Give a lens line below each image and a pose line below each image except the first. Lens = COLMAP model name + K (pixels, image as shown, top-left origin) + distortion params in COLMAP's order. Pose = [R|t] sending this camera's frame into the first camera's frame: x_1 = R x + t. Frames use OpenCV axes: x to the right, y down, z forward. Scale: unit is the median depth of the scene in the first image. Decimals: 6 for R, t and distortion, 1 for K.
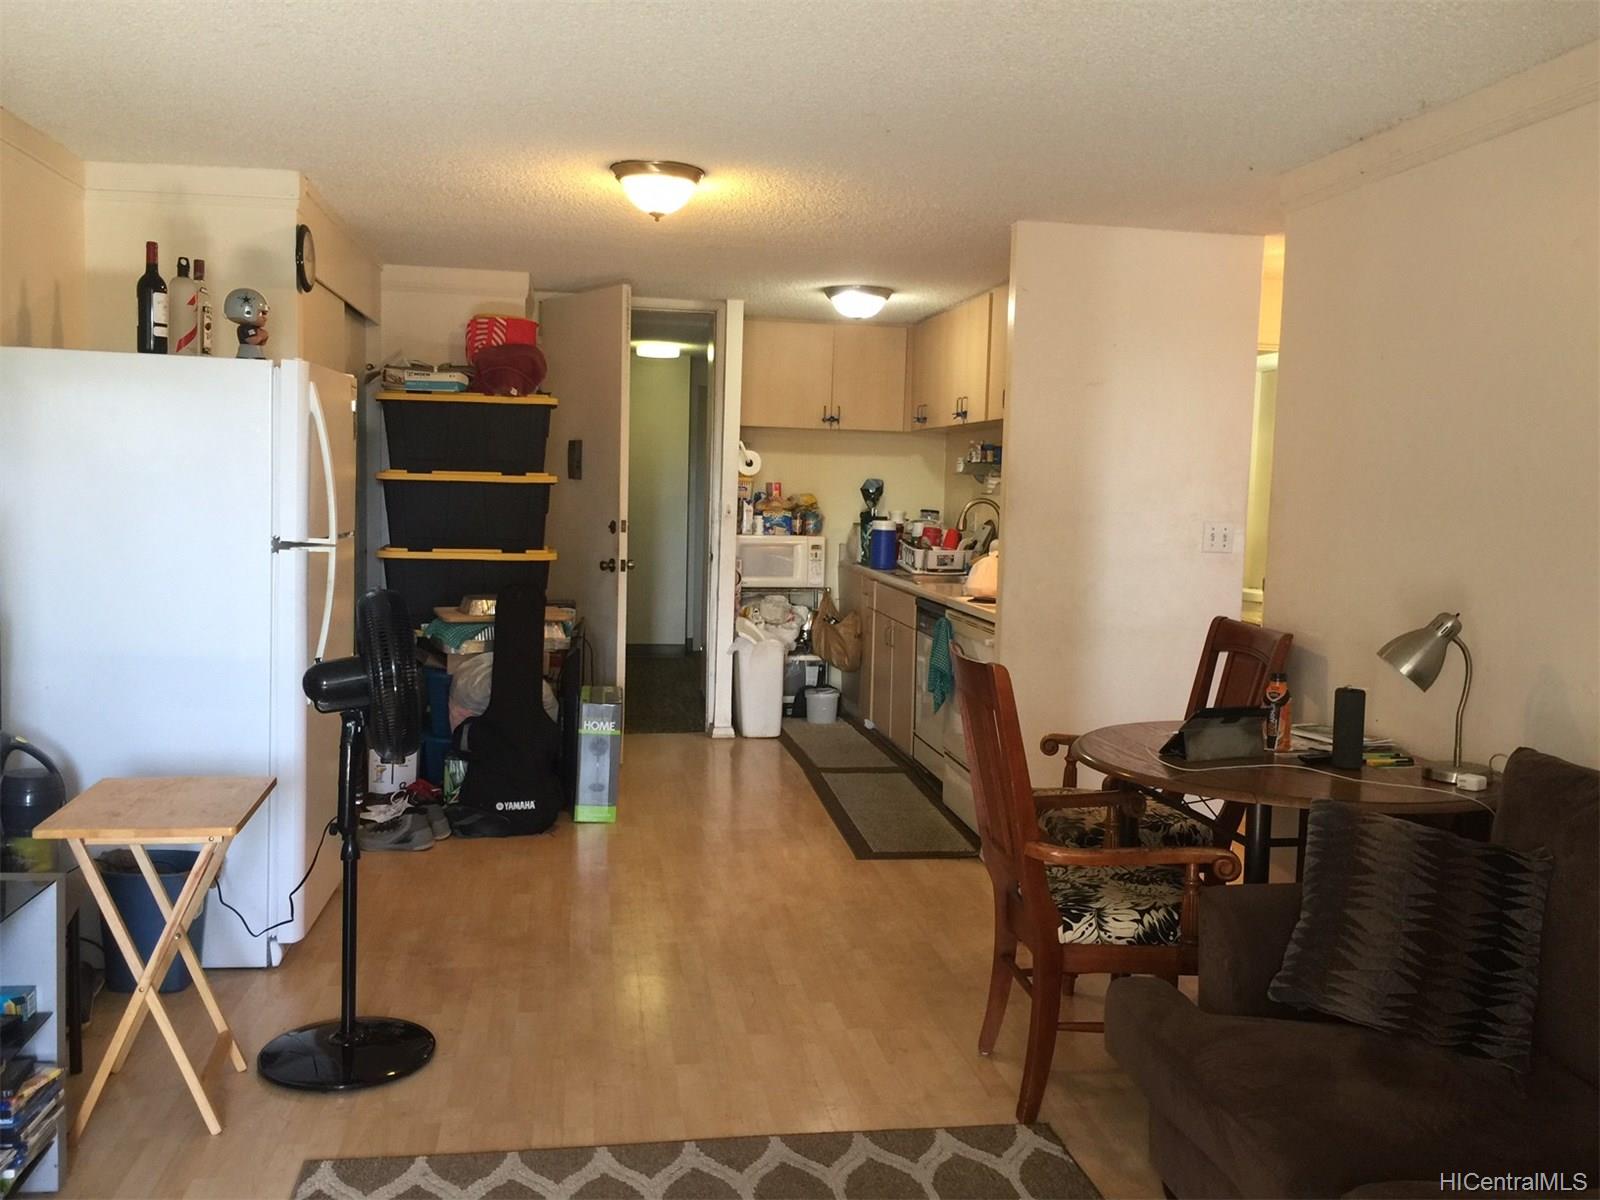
lens RADIAL K [[1388.2, 0, 800.0], [0, 1388.2, 600.0], [0, 0, 1]] dist [0.091621, -0.138986]
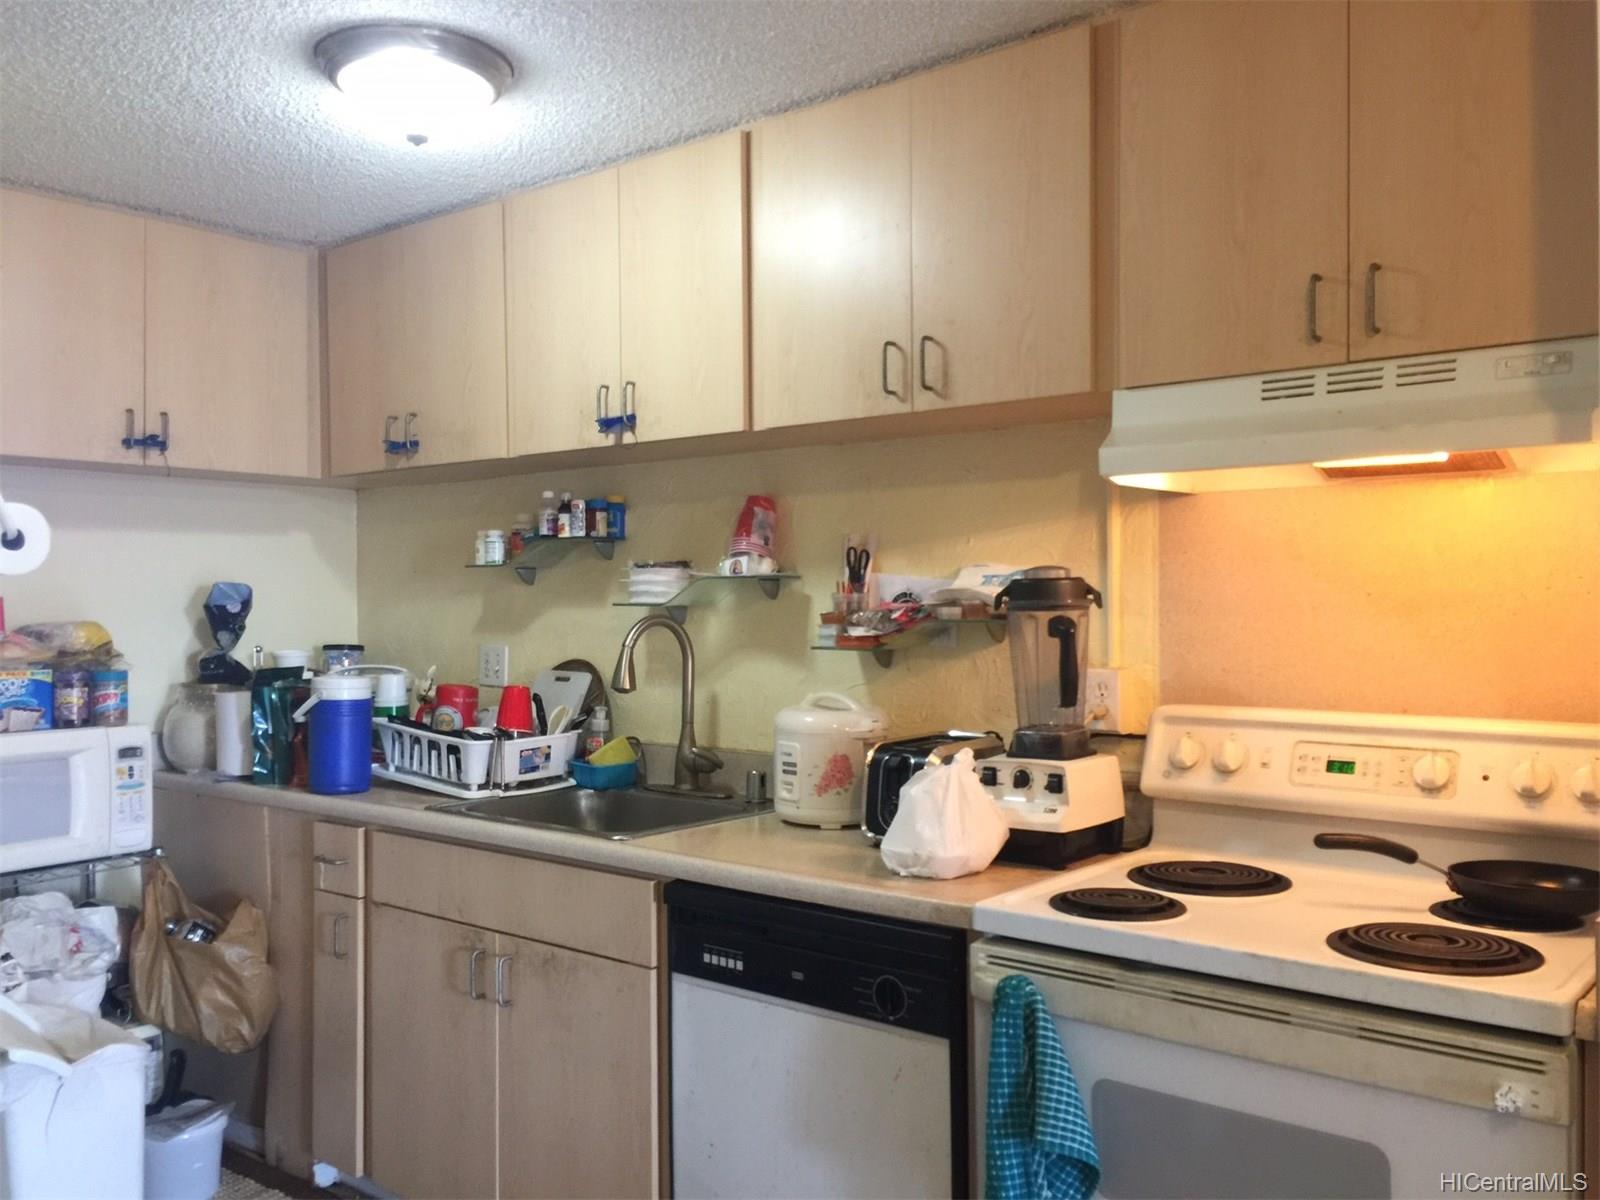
lens RADIAL K [[1388.2, 0, 800.0], [0, 1388.2, 600.0], [0, 0, 1]] dist [0.091621, -0.138986]
pose [[0.751583, -0.032585, 0.658833, -0.109890], [0.082540, 0.995575, -0.044921, -0.047788], [-0.654454, 0.088142, 0.750947, 0.561545]]
